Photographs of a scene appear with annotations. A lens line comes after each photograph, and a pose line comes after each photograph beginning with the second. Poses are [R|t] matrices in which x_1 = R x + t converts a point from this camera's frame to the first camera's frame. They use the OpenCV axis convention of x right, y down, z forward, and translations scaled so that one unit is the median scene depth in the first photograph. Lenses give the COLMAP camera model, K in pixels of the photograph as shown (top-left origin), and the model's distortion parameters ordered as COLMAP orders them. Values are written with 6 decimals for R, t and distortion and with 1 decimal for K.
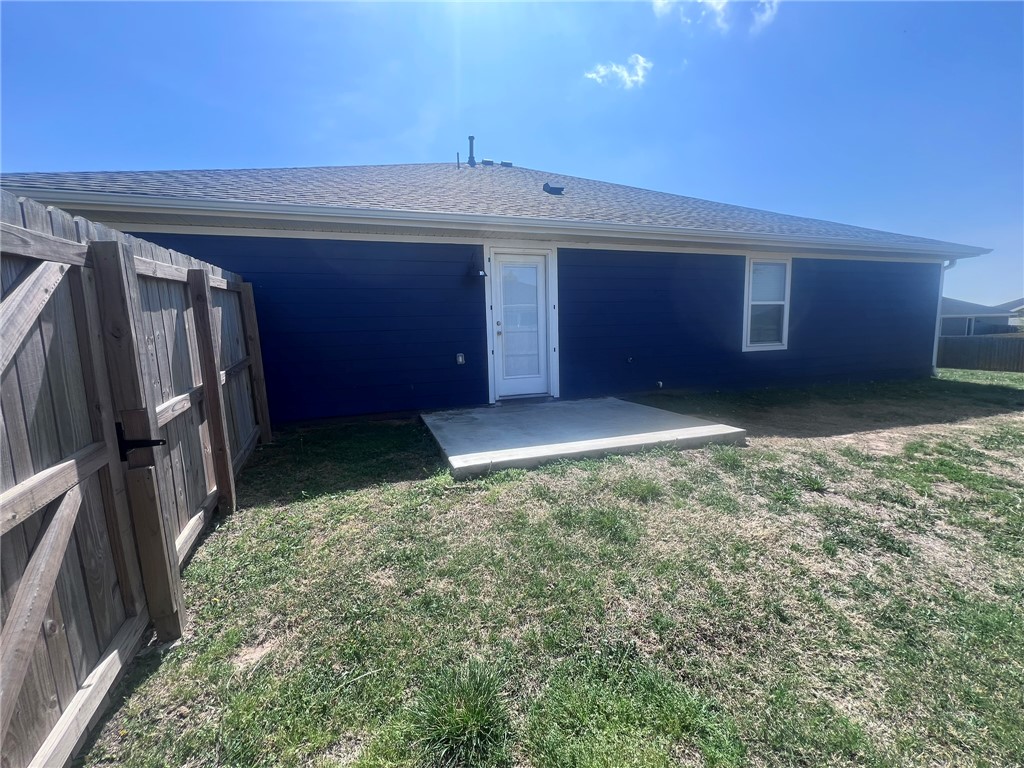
lens RADIAL K [[412.1, 0, 513.3], [0, 412.1, 384.3], [0, 0, 1]] dist [0.001002, 0.000264]
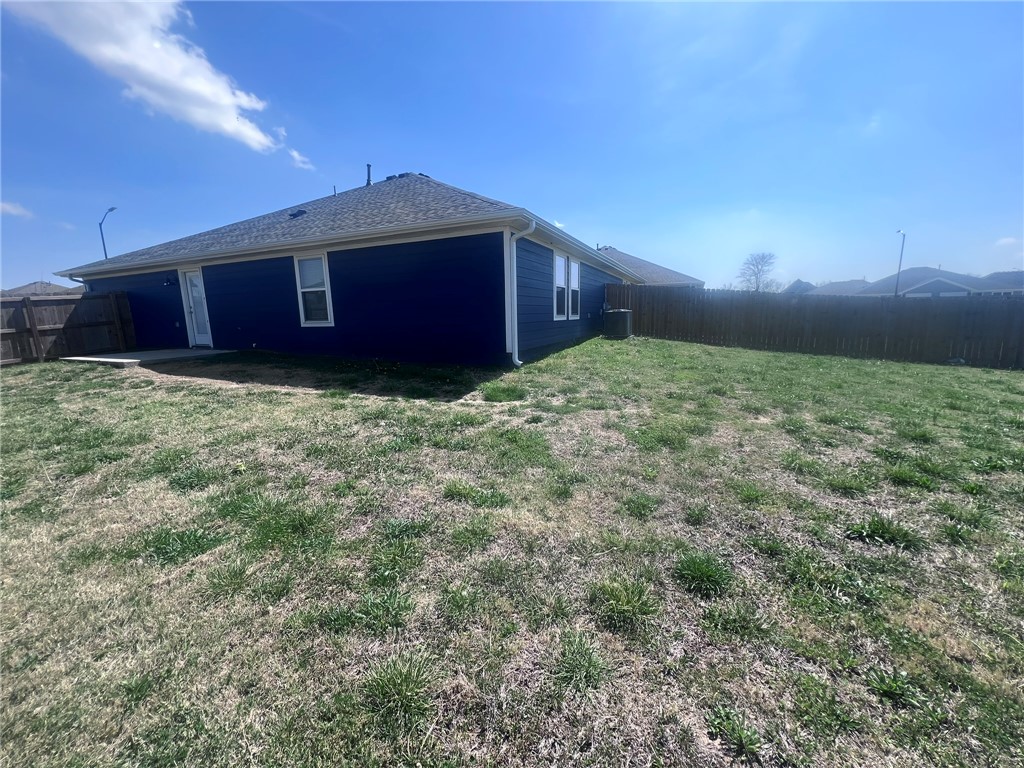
lens RADIAL K [[408.2, 0, 511.3], [0, 408.2, 388.4], [0, 0, 1]] dist [0.000769, 0.000022]
pose [[0.724949, 0.135710, -0.675301, 1.980504], [-0.079181, 0.990319, 0.114015, -0.086442], [0.684236, -0.029184, 0.728676, 0.490675]]
